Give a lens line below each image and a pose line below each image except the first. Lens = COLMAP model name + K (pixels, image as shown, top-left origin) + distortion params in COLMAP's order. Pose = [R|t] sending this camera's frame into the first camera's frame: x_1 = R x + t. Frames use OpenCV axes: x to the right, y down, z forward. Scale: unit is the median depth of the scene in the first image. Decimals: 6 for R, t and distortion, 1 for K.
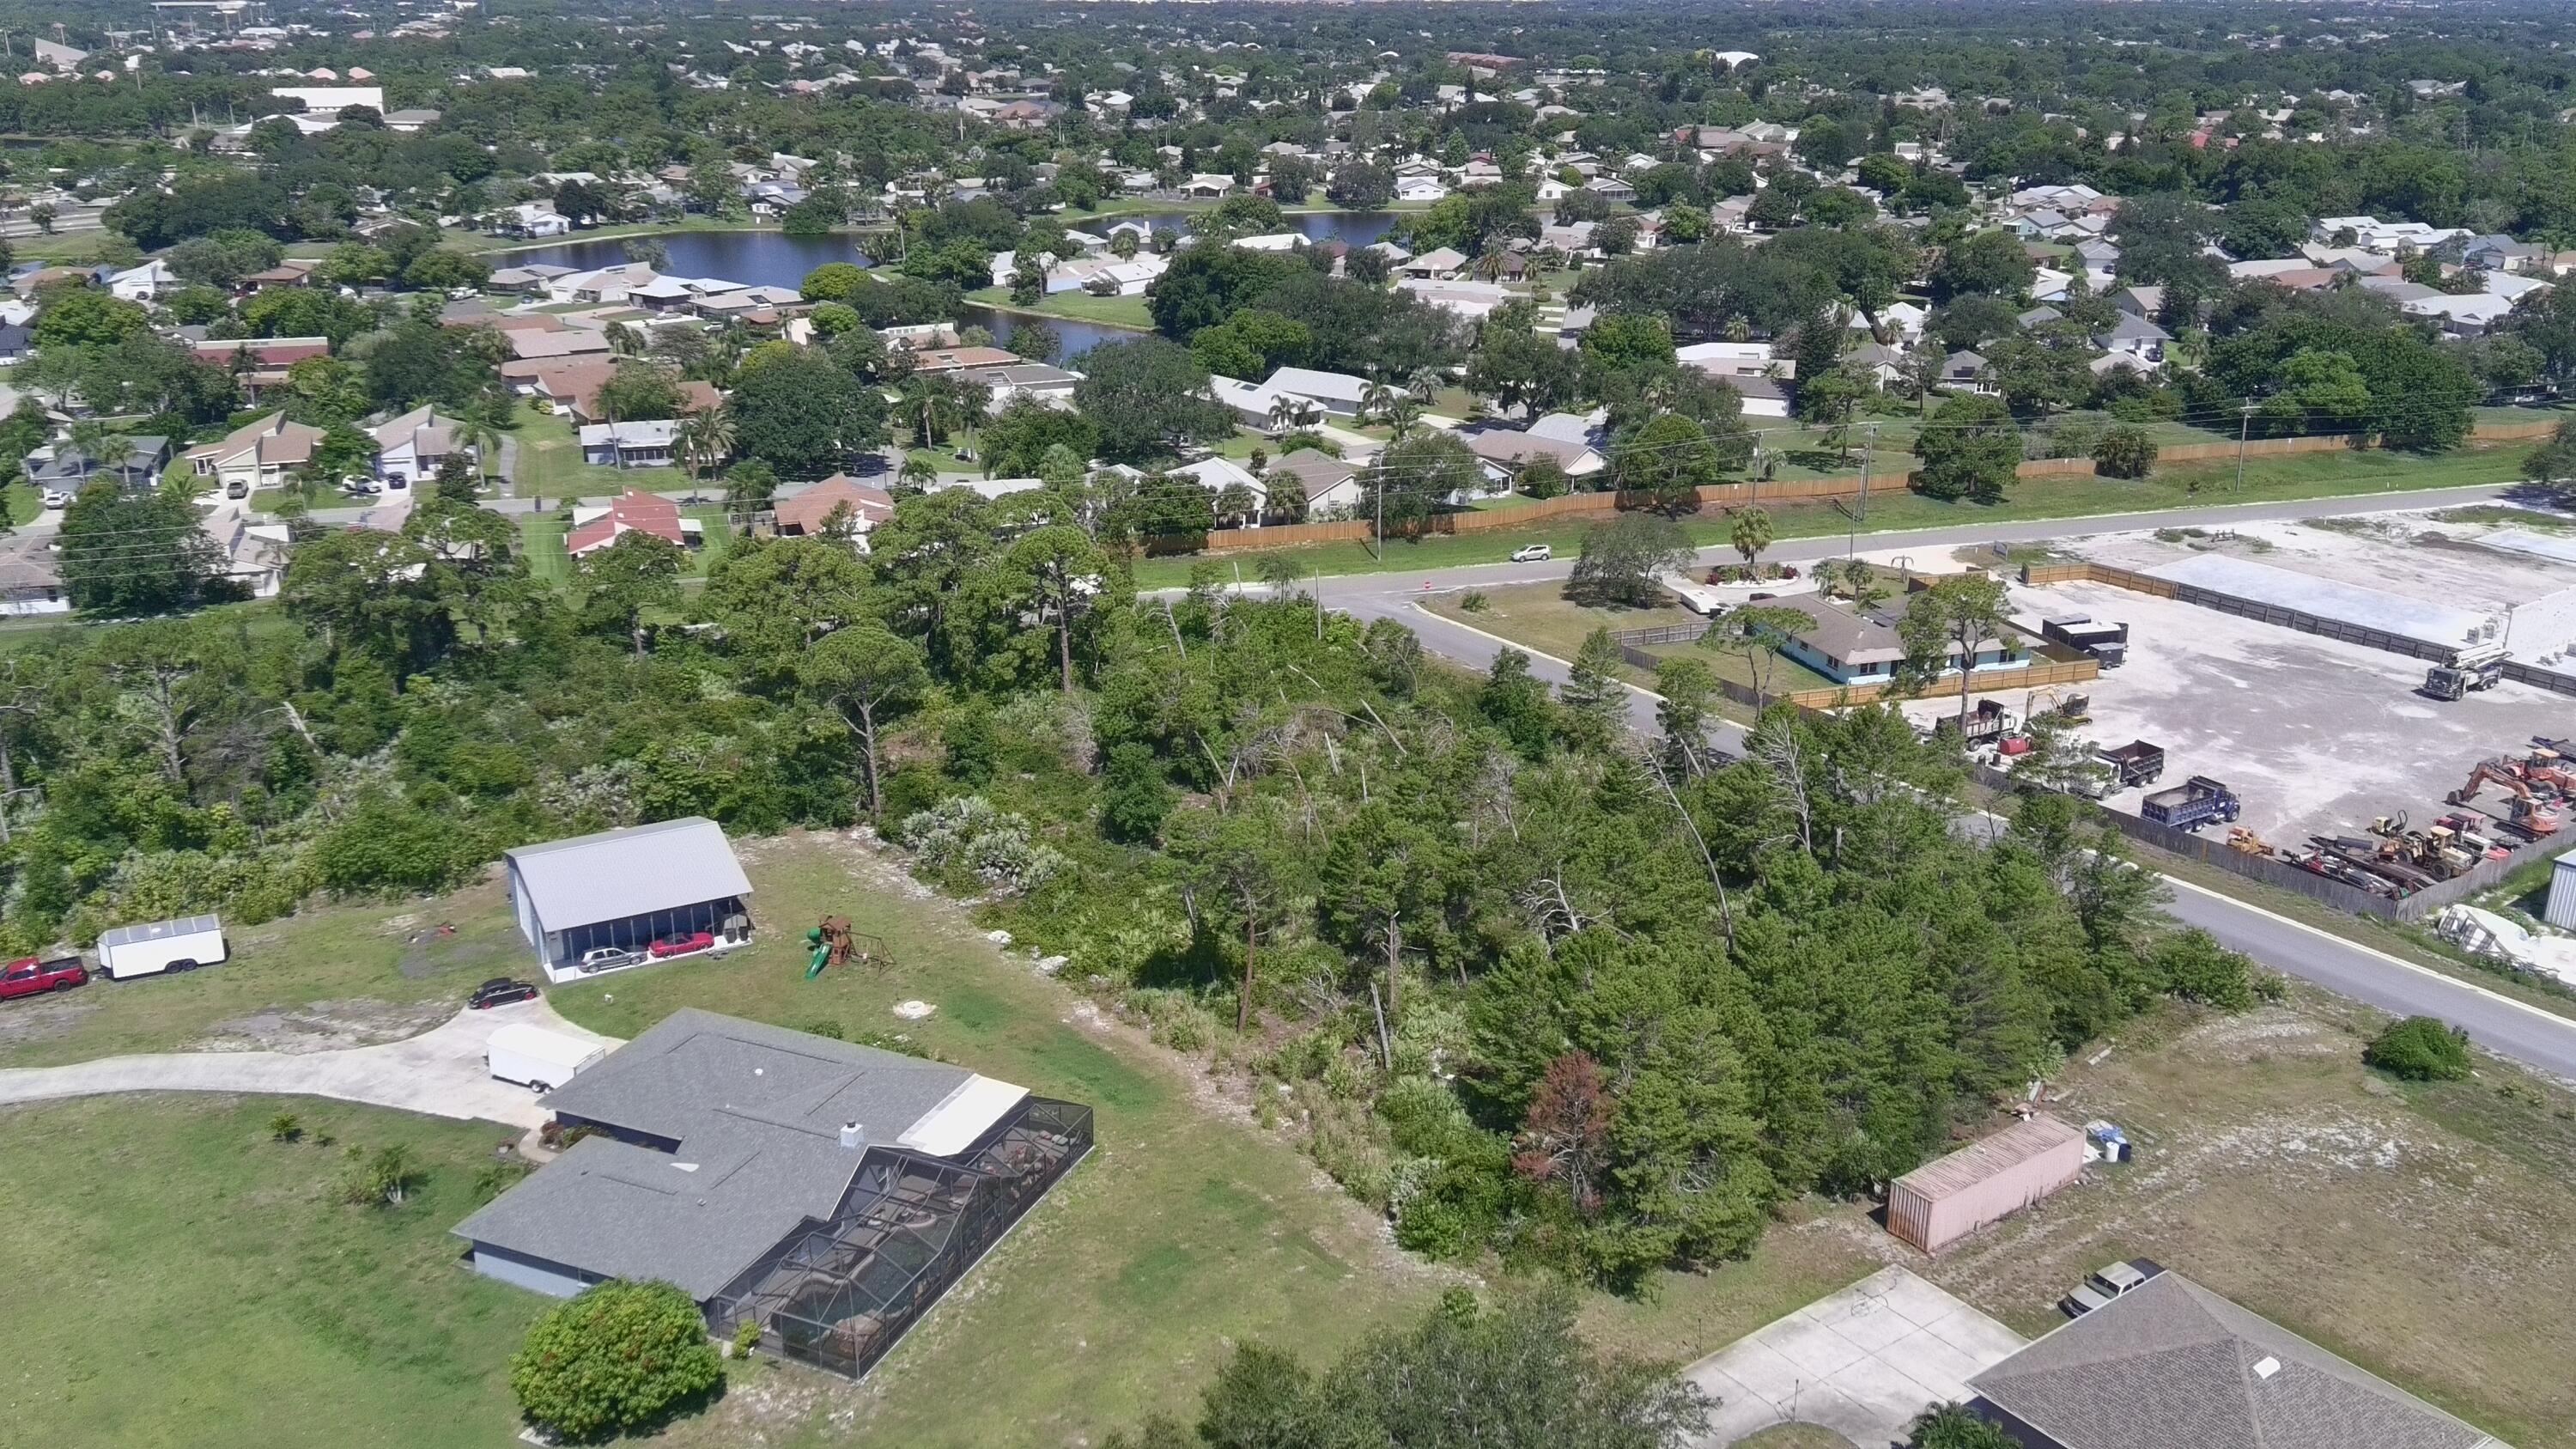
lens RADIAL K [[2125.5, 0, 1288.0], [0, 2125.5, 724.5], [0, 0, 1]] dist [0.140454, -0.219906]
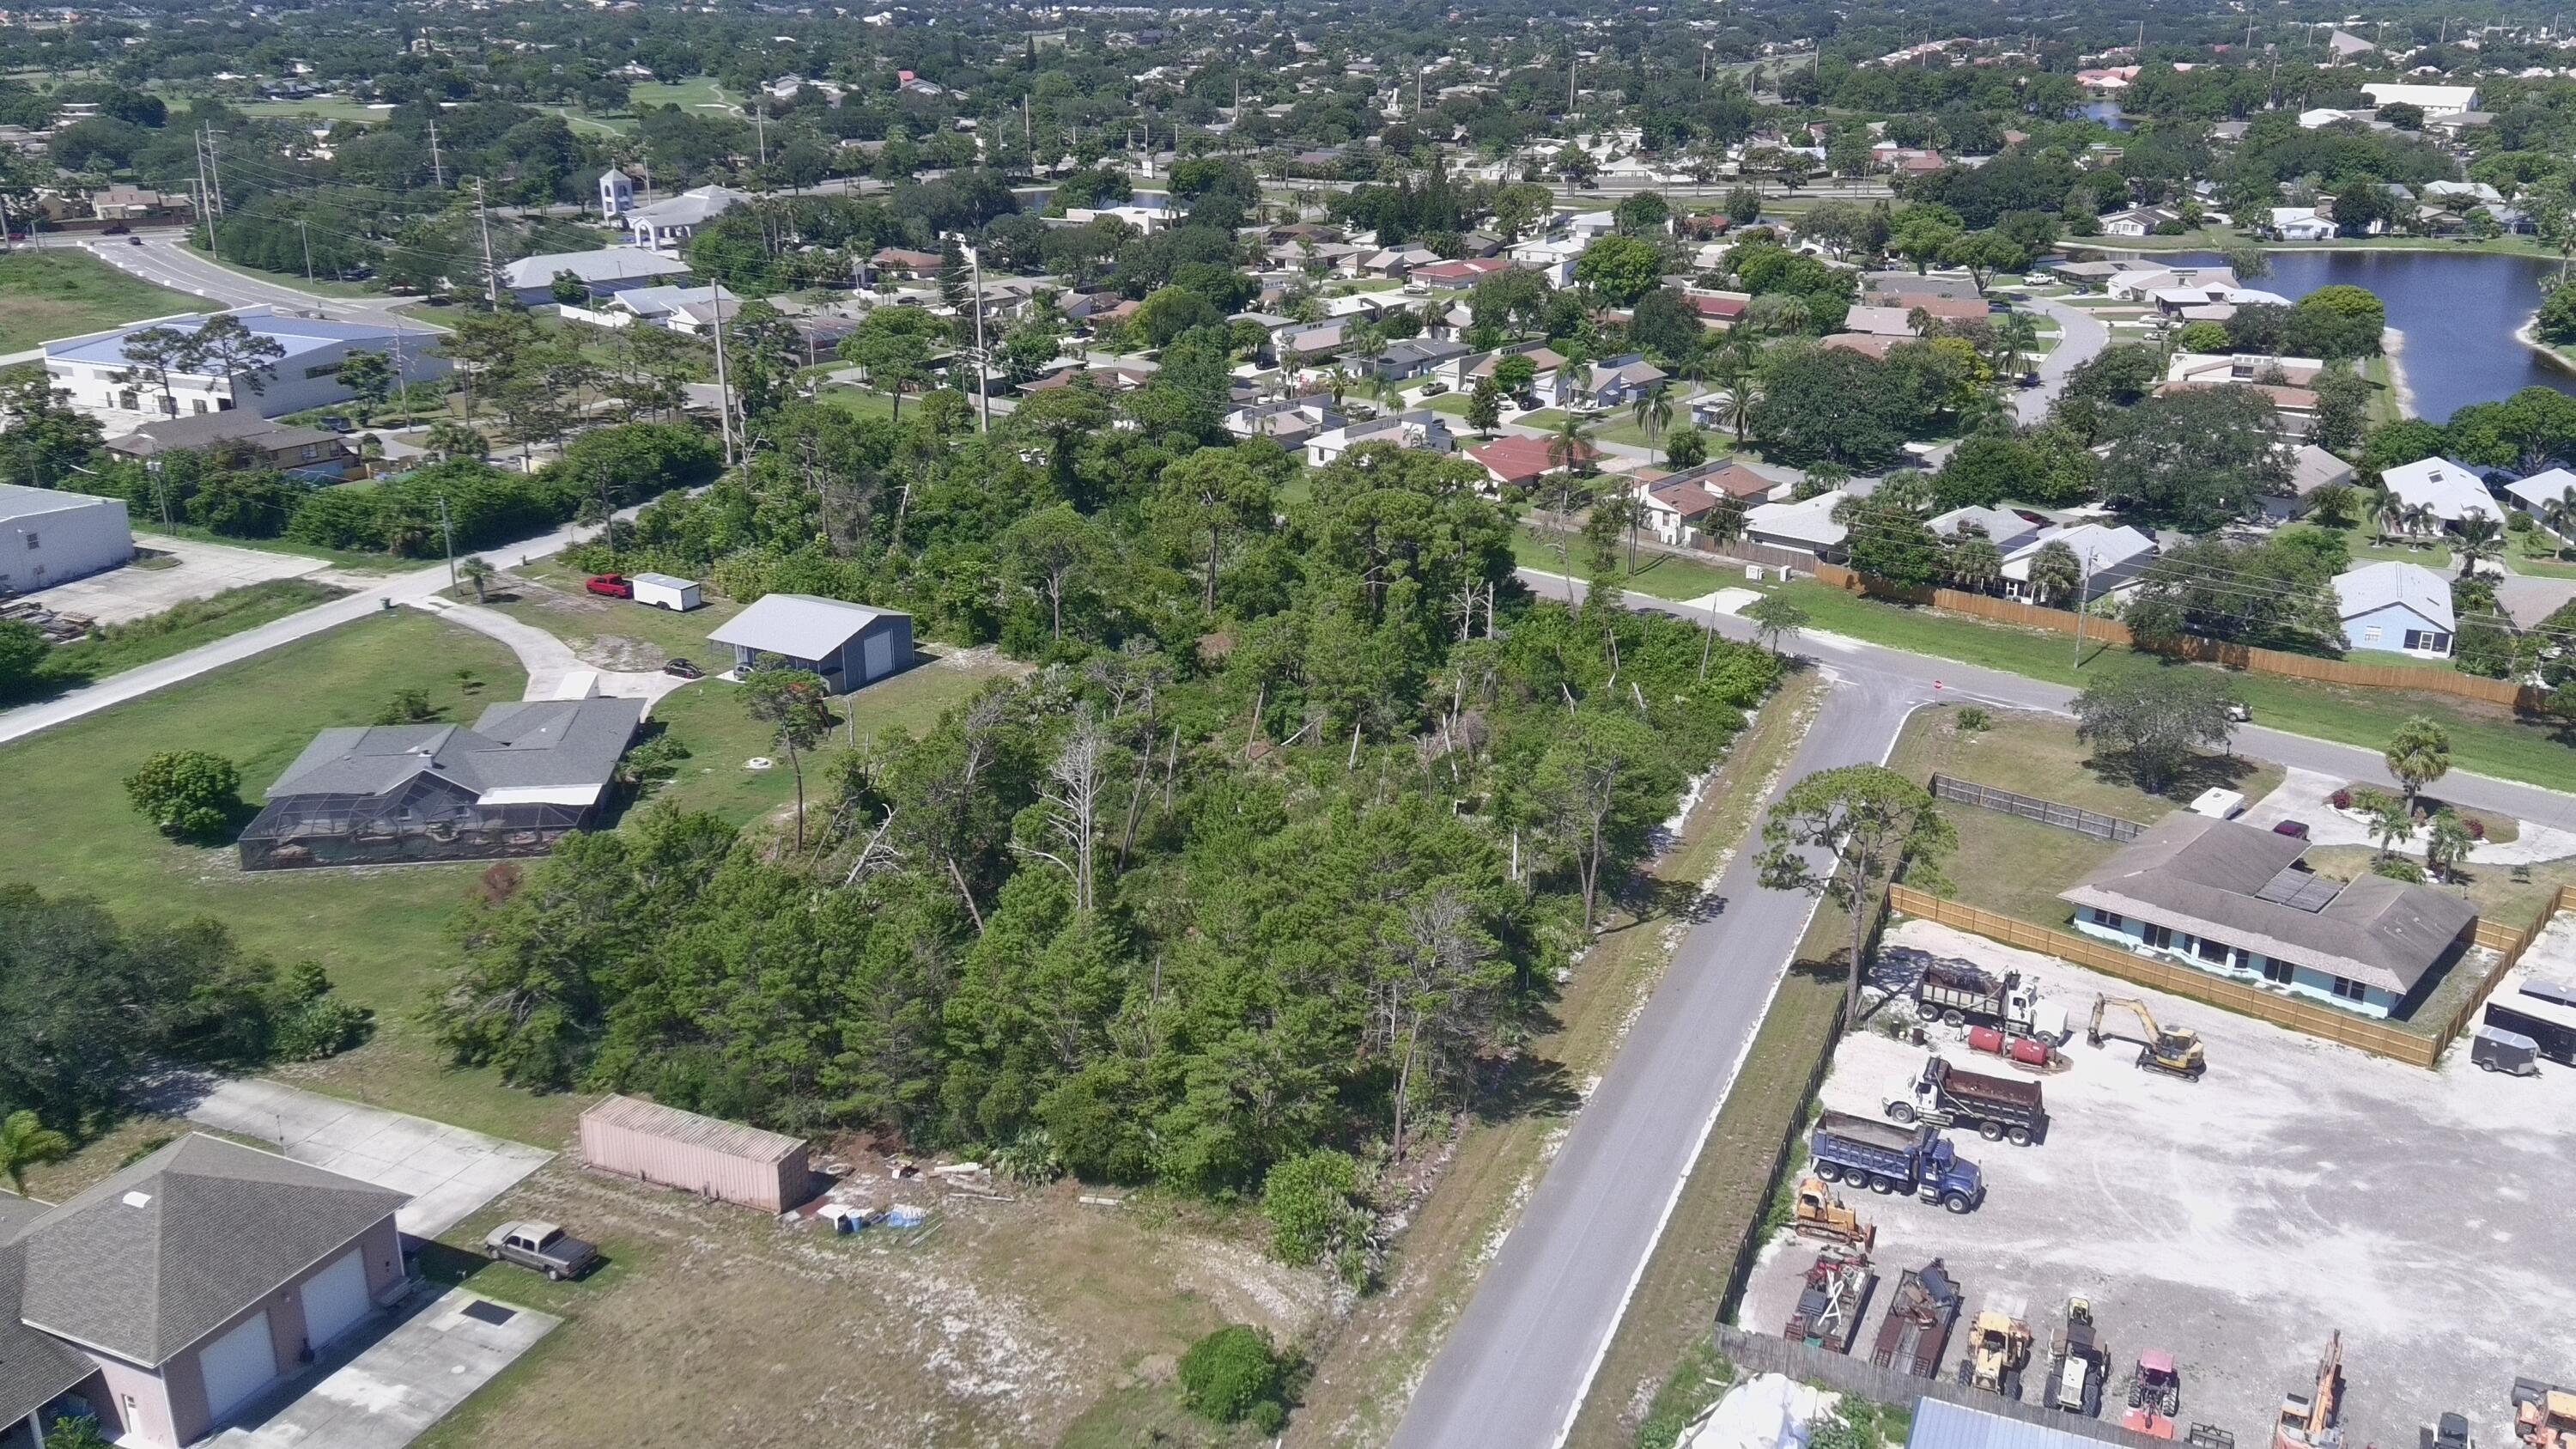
lens RADIAL K [[2125.5, 0, 1288.0], [0, 2125.5, 724.5], [0, 0, 1]] dist [0.140454, -0.219906]
pose [[0.509259, 0.284449, -0.812247, 0.361936], [-0.282660, 0.946725, 0.154322, -0.062877], [0.812871, 0.151000, 0.562530, 0.183138]]
